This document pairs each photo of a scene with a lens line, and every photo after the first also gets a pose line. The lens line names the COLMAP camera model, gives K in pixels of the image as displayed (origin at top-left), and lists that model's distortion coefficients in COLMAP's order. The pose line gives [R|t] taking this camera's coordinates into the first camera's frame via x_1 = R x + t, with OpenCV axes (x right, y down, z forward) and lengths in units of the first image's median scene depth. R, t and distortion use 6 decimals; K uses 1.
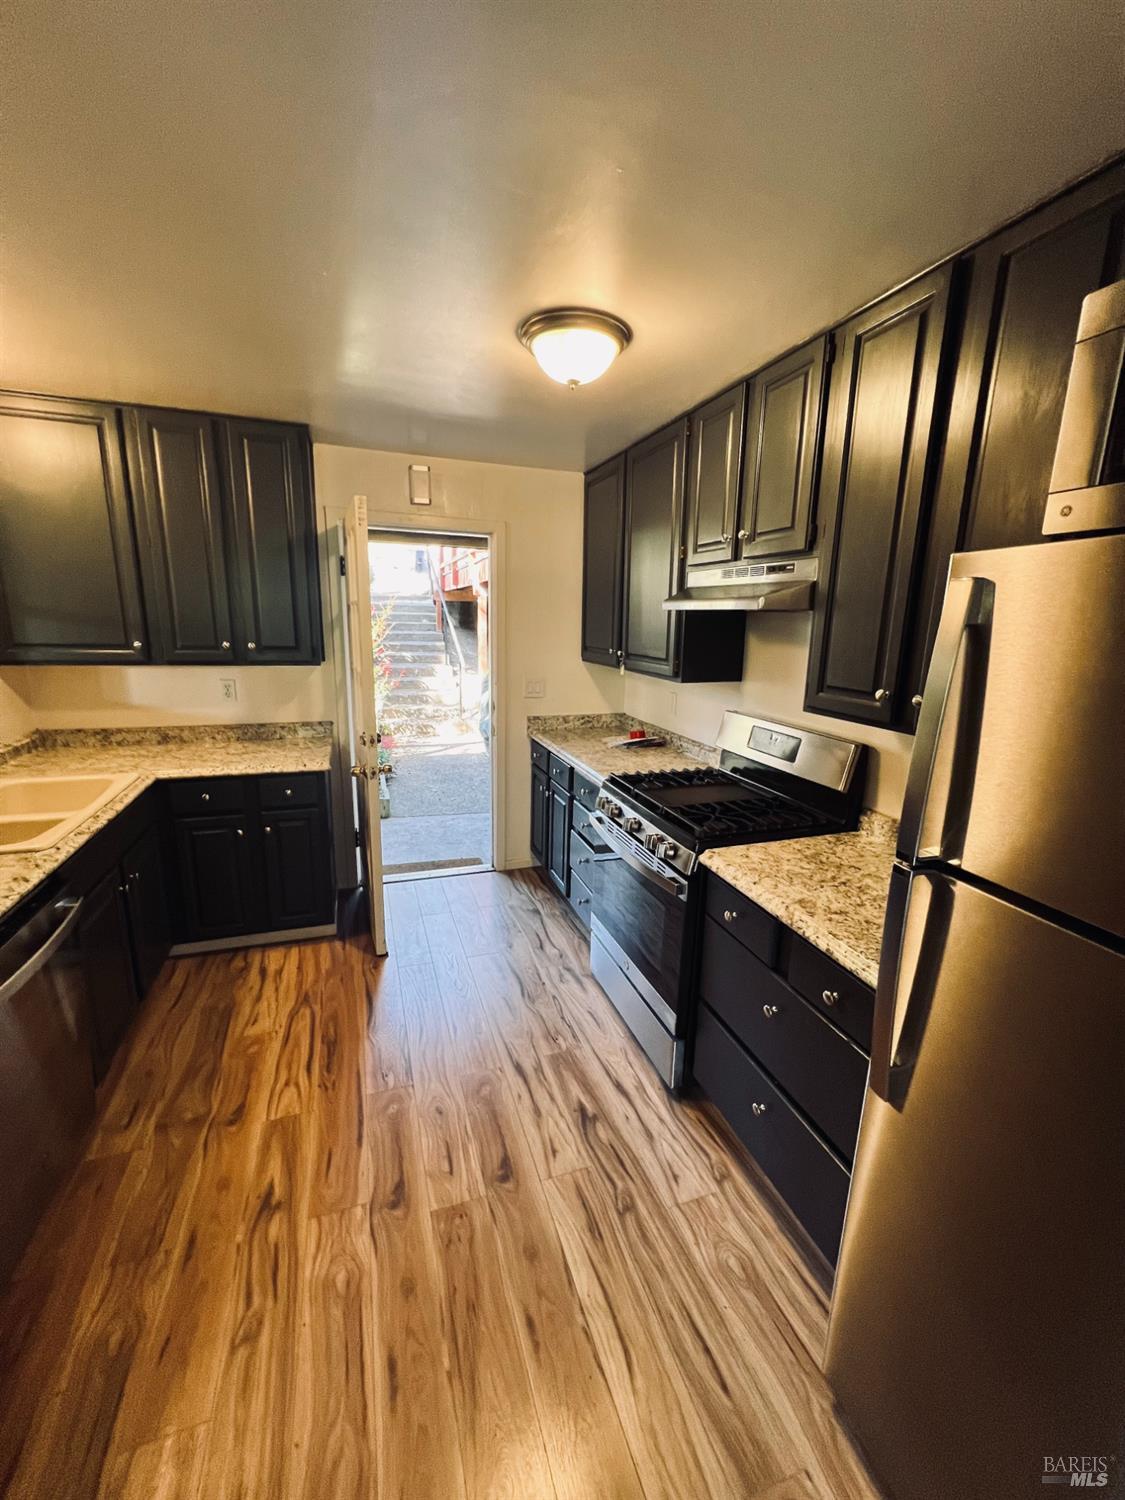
lens RADIAL K [[598.9, 0, 561.0], [0, 598.9, 753.2], [0, 0, 1]] dist [-0.001089, 0.000708]
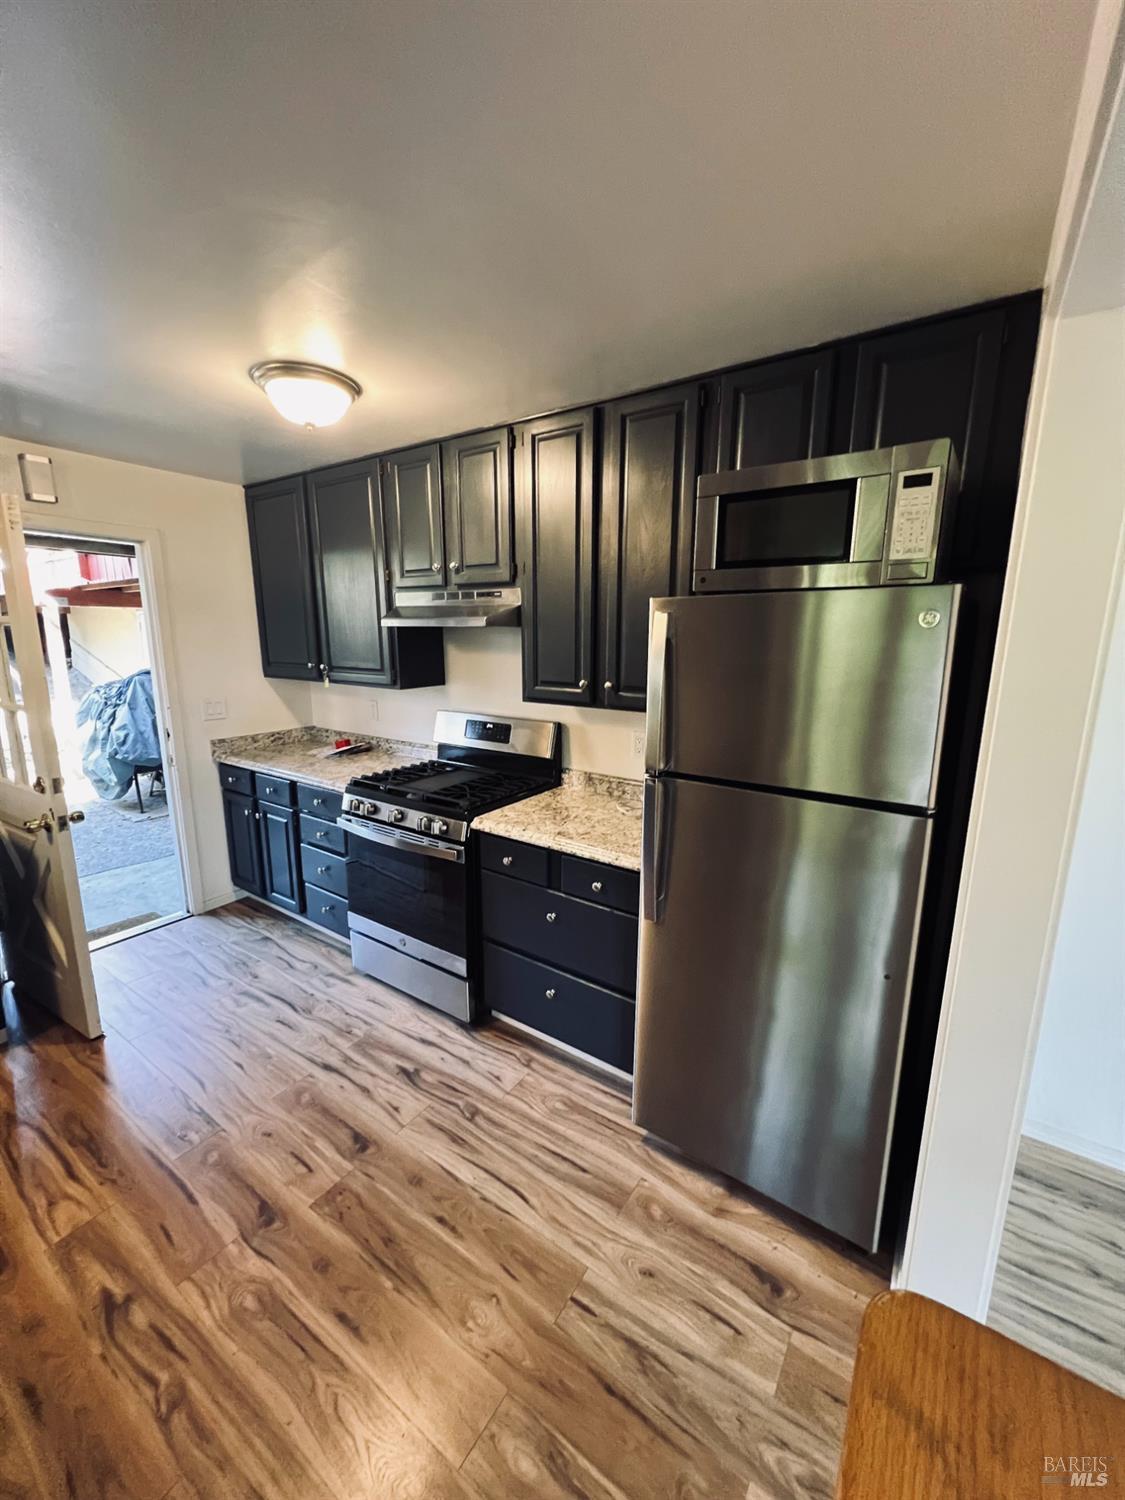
lens RADIAL K [[598.9, 0, 561.0], [0, 598.9, 753.2], [0, 0, 1]] dist [-0.001089, 0.000708]
pose [[0.802539, -0.135878, 0.580920, -0.298271], [0.144491, 0.988998, 0.031714, 0.013123], [-0.578838, 0.058486, 0.813342, -0.121084]]
